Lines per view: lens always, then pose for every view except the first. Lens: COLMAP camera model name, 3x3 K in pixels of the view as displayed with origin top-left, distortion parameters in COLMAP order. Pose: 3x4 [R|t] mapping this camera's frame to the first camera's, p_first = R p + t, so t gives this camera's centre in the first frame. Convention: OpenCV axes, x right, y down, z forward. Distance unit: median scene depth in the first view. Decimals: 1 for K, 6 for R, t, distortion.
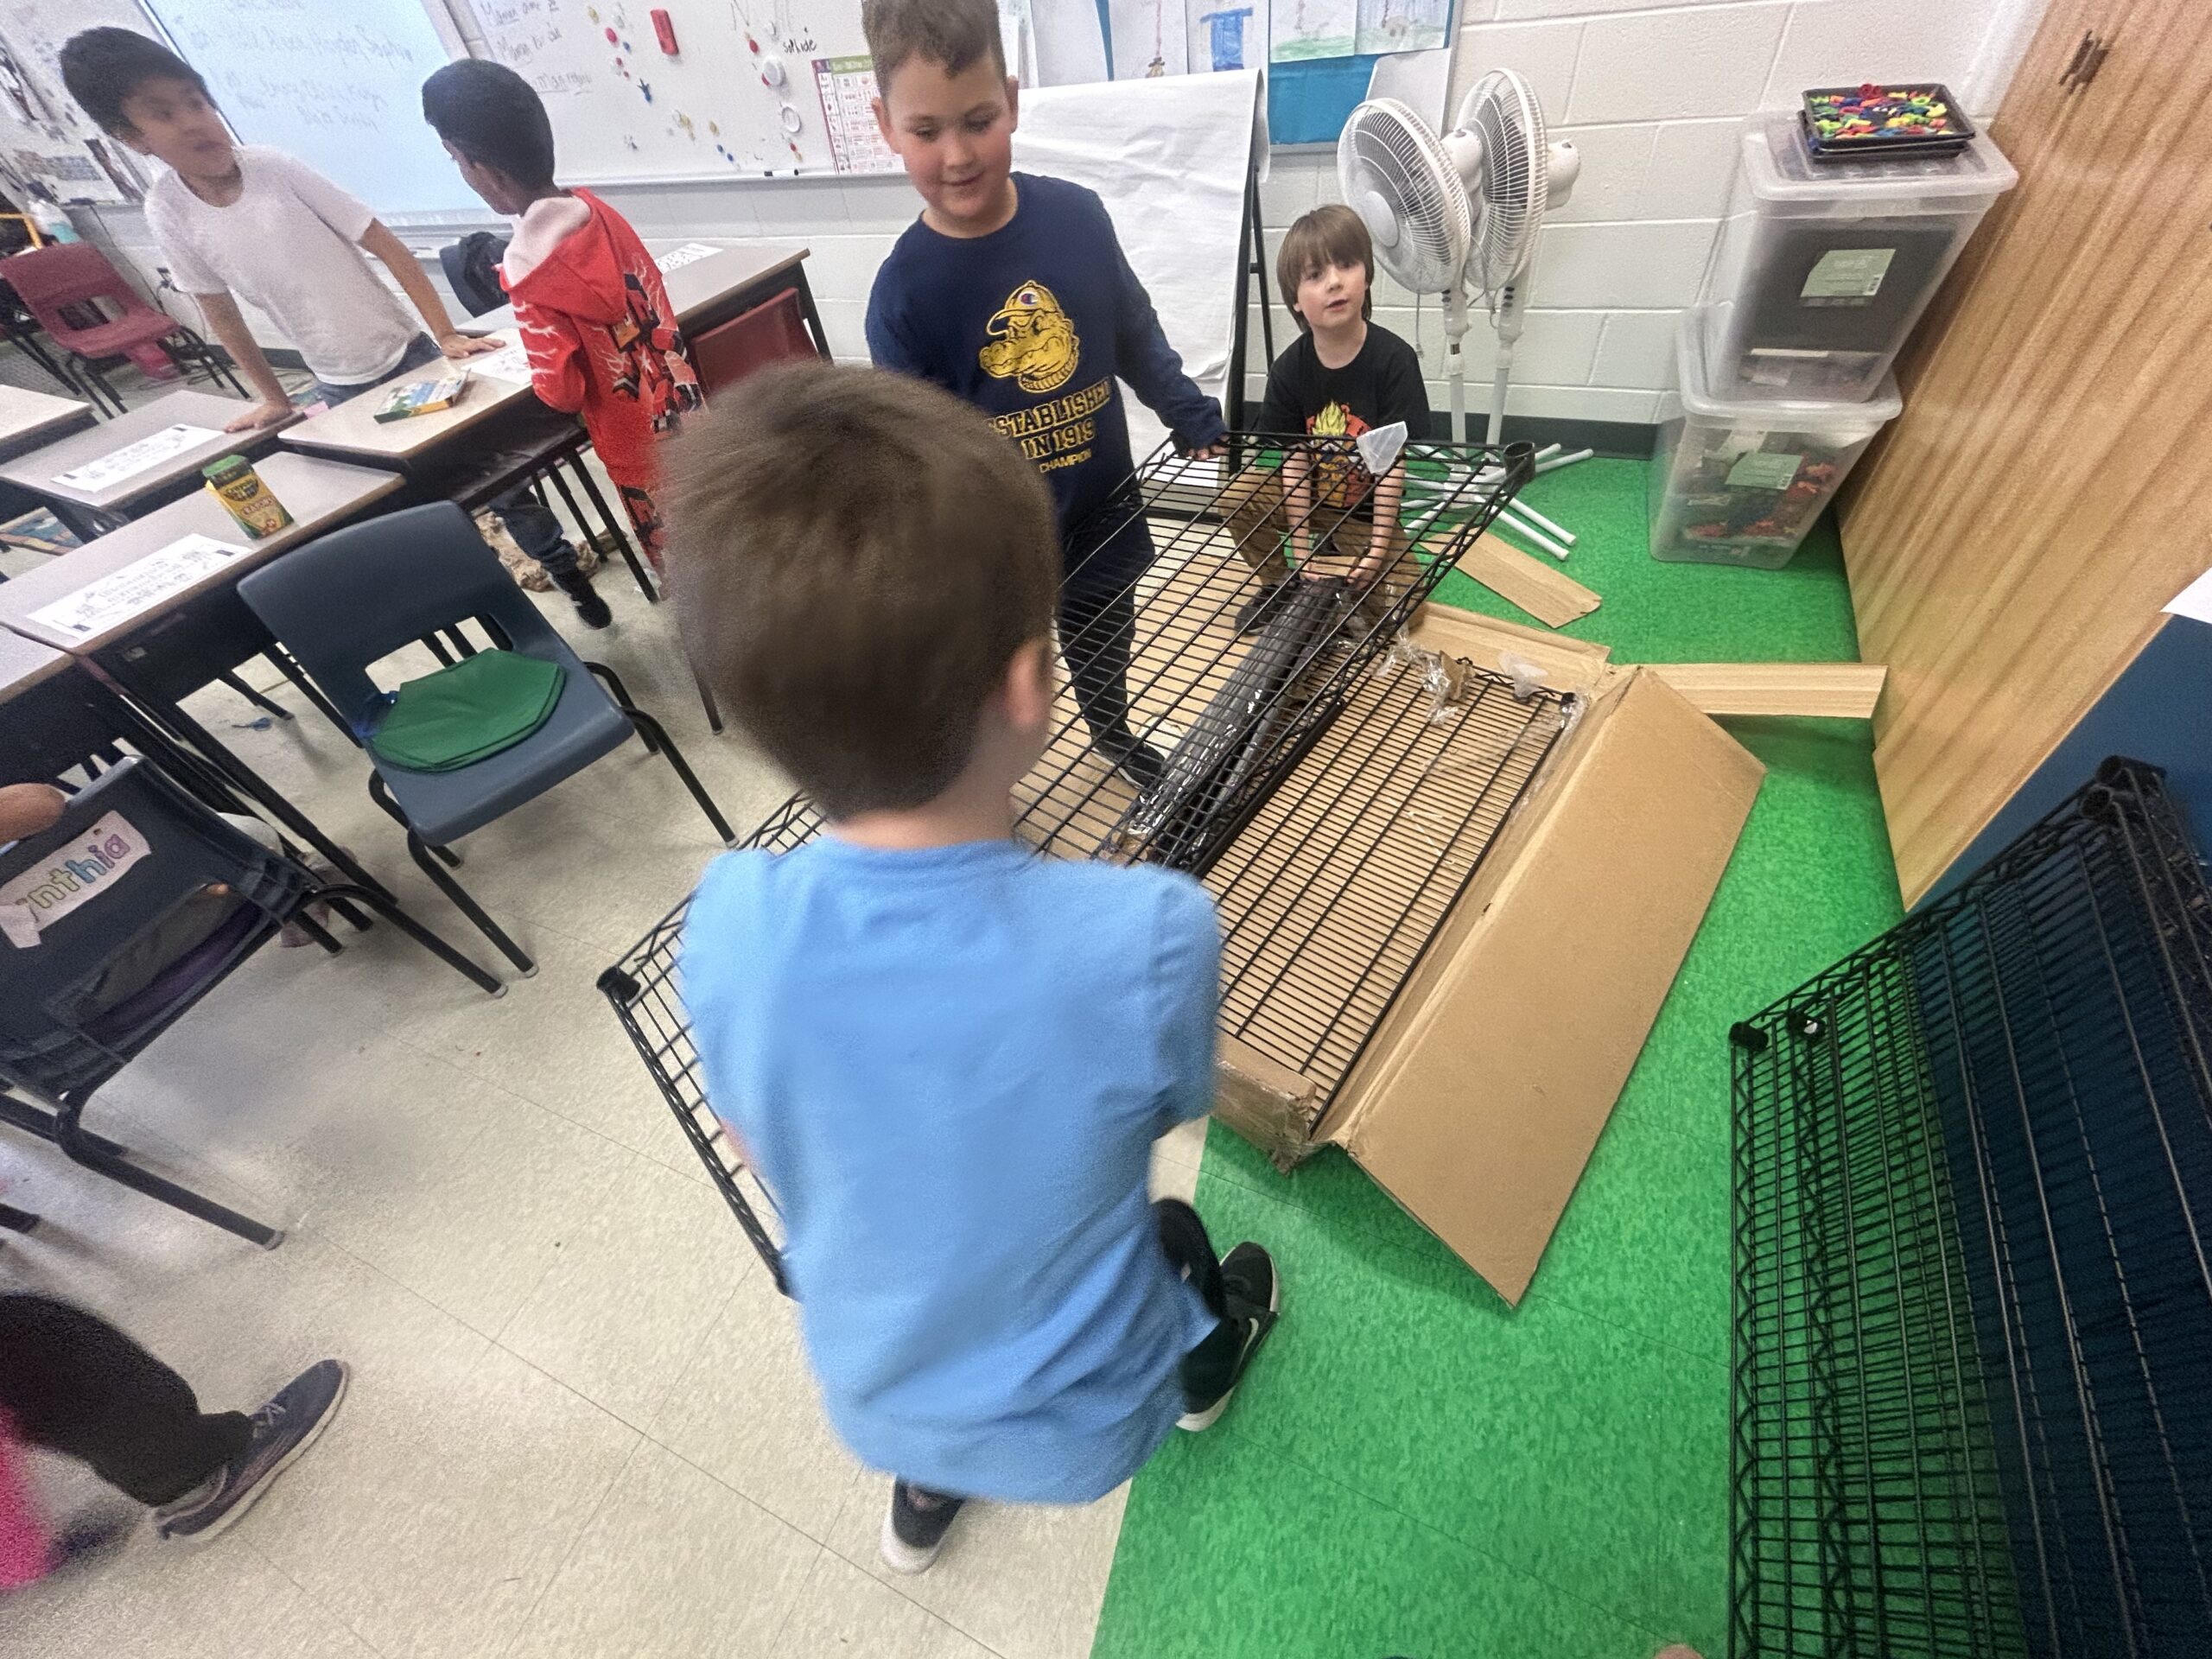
lens RADIAL K [[894.7, 0, 1109.6], [0, 894.7, 823.9], [0, 0, 1]] dist [-0.000453, -0.000022]
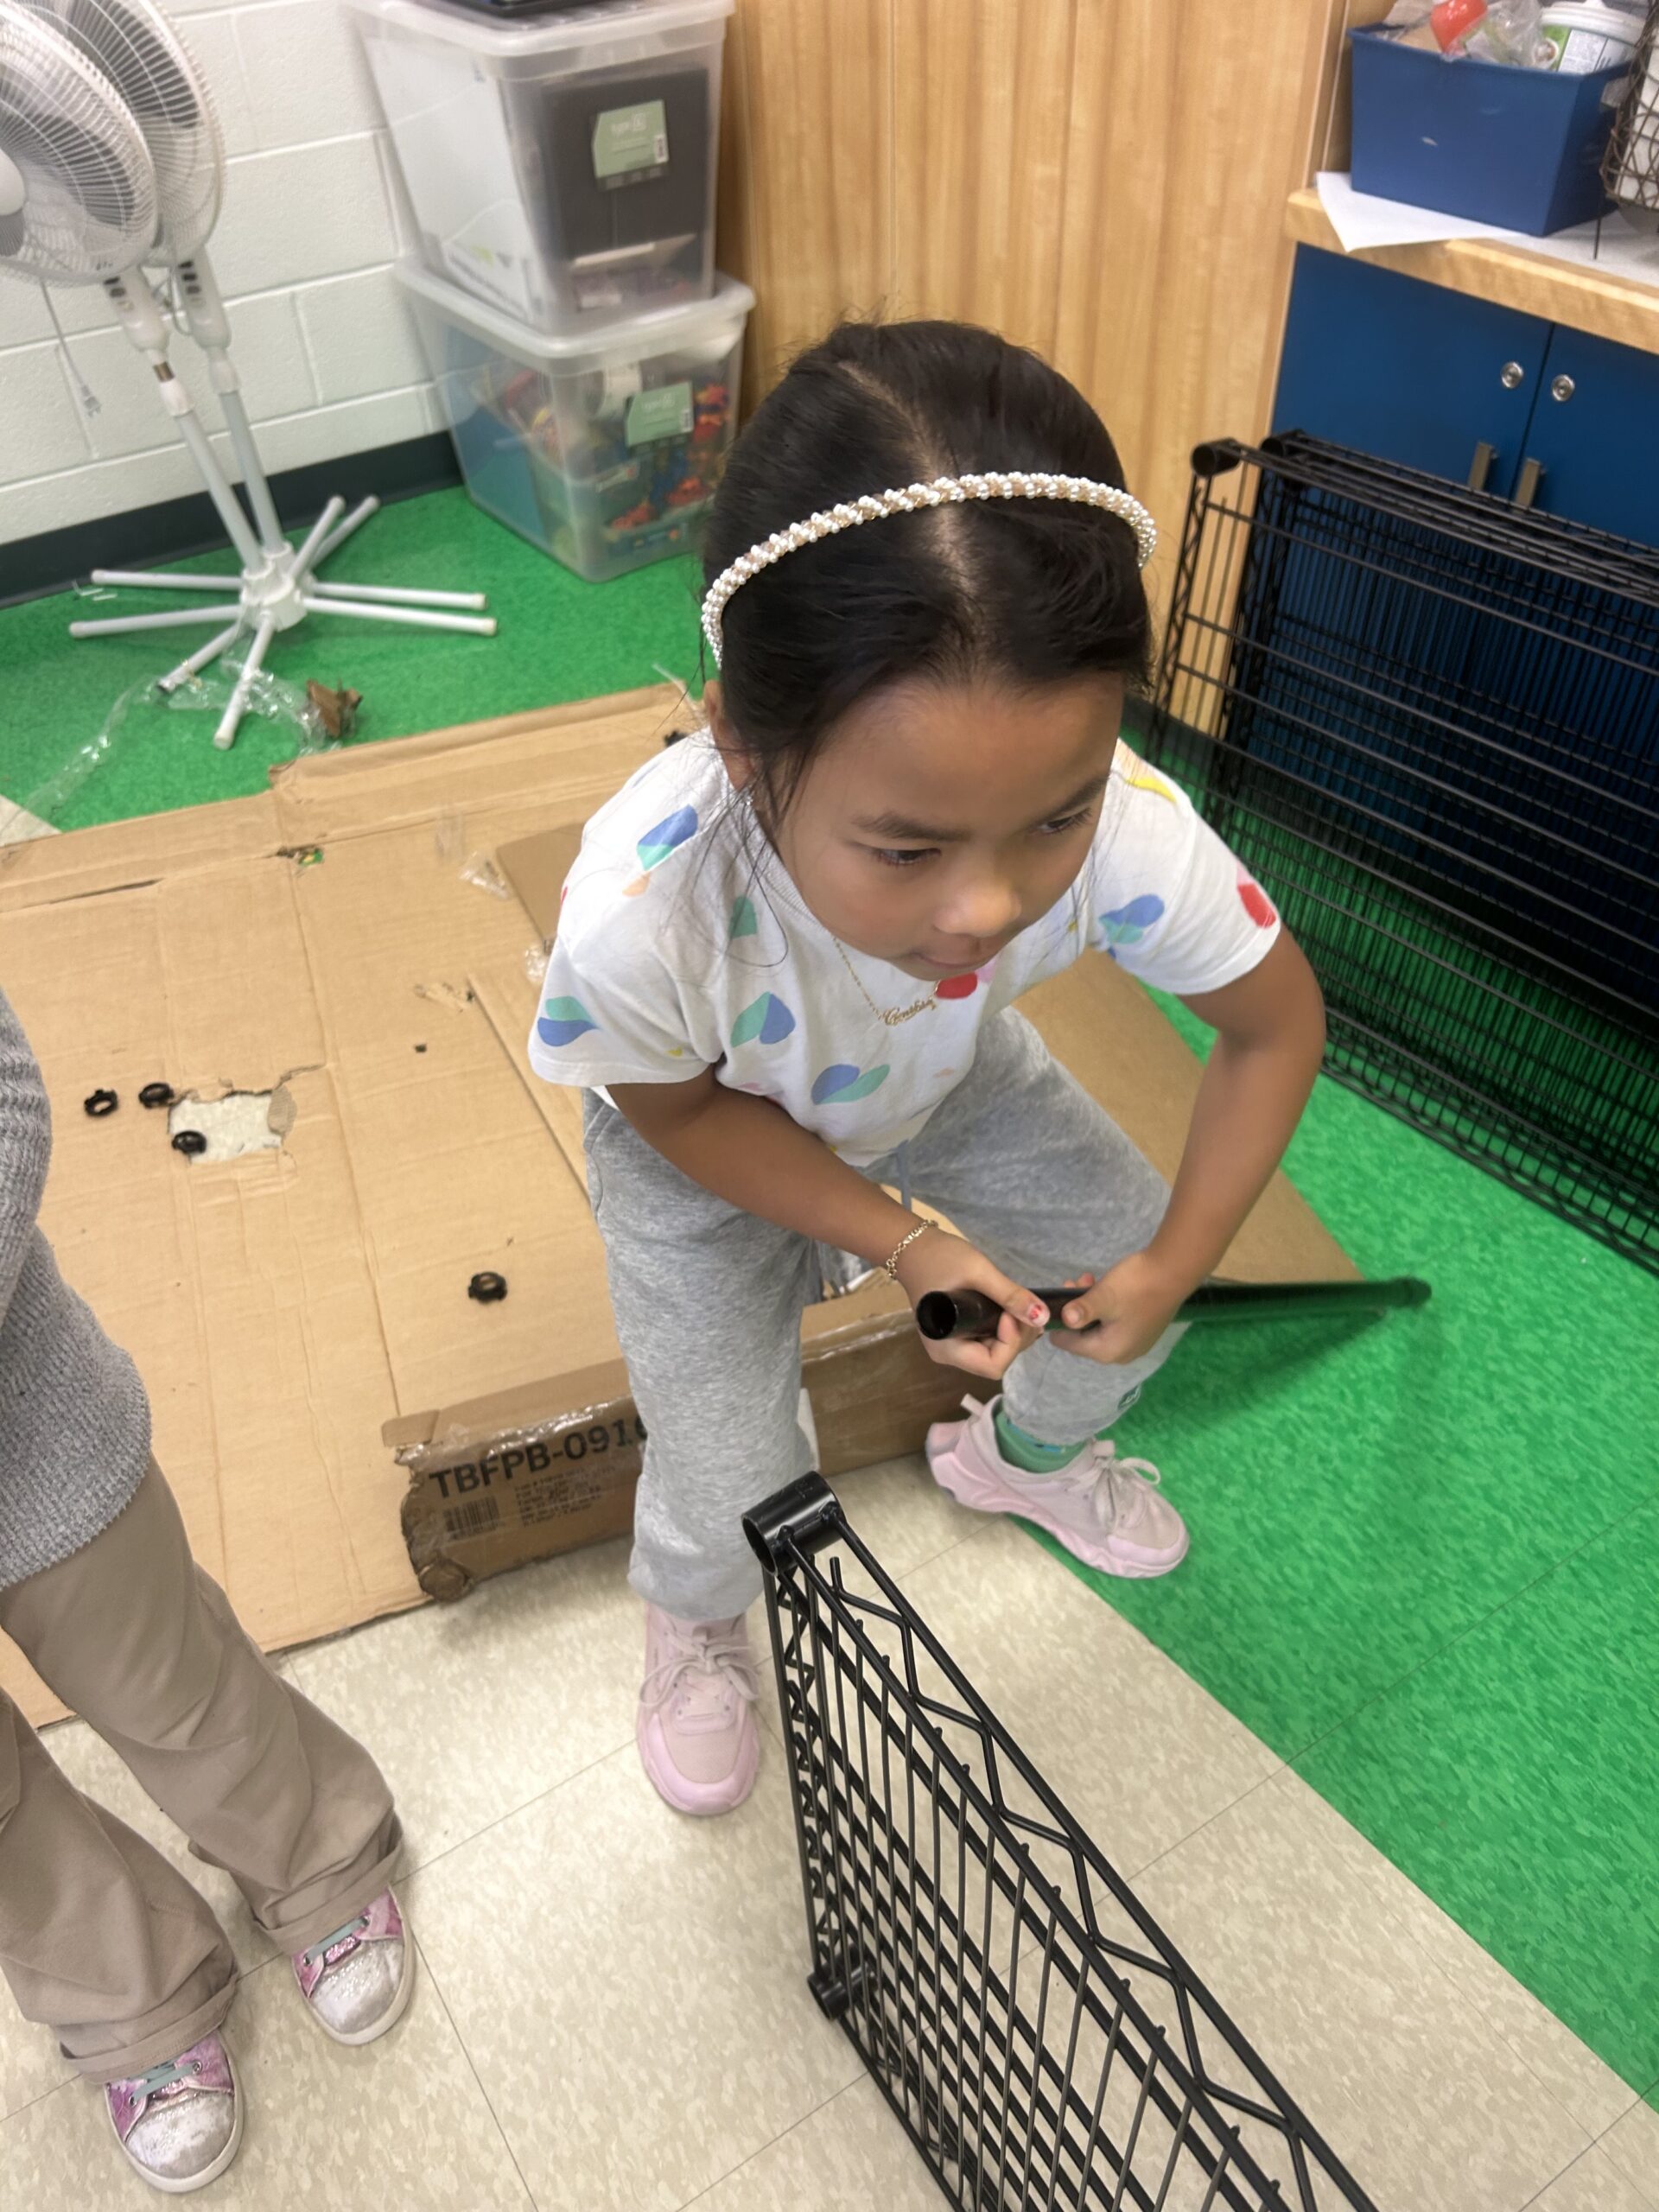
lens RADIAL K [[1655.9, 0, 836.6], [0, 1655.9, 1095.3], [0, 0, 1]] dist [0.029802, -0.041318]
pose [[0.554729, -0.491203, 0.671561, -0.365317], [0.591120, 0.800685, 0.097367, -0.000762], [-0.585536, 0.342961, 0.734524, 0.120552]]
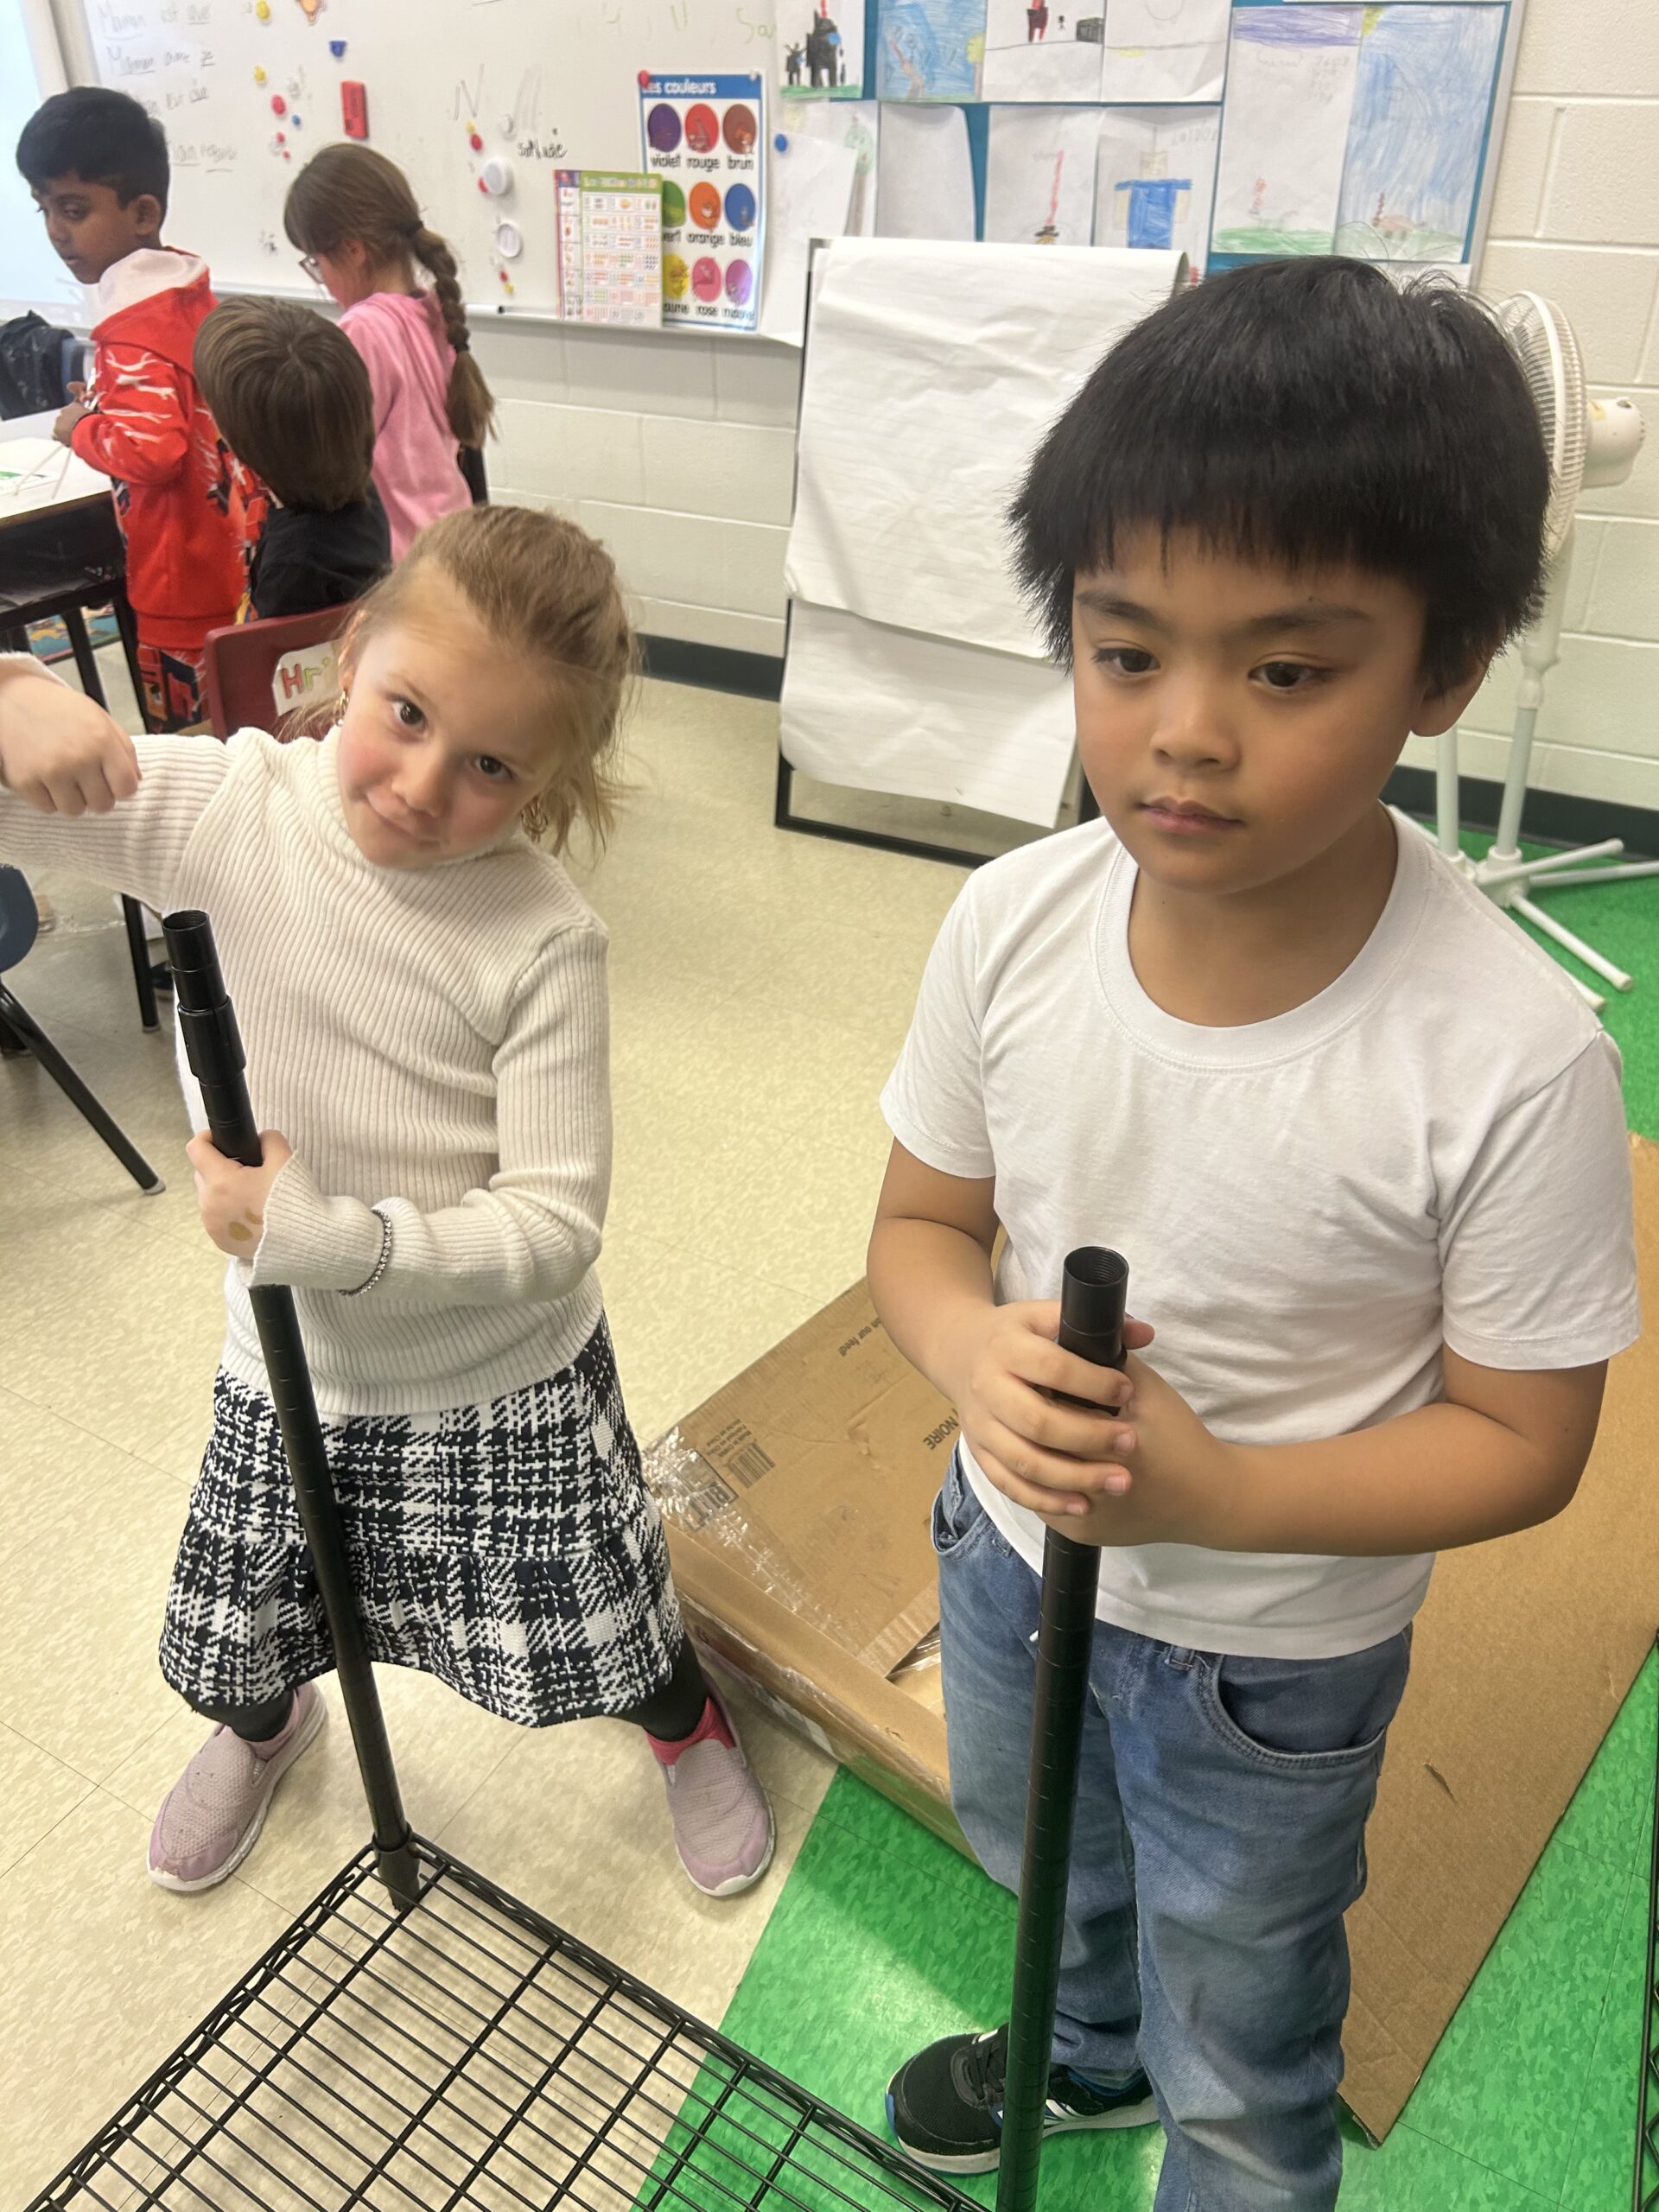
lens RADIAL K [[1655.9, 0, 837.4], [0, 1655.9, 1113.2], [0, 0, 1]] dist [0.029802, -0.041318]
pose [[0.987510, 0.151363, -0.043747, 0.062342], [-0.157347, 0.961792, -0.224051, 0.125890], [0.008162, 0.228136, 0.973595, -0.100812]]
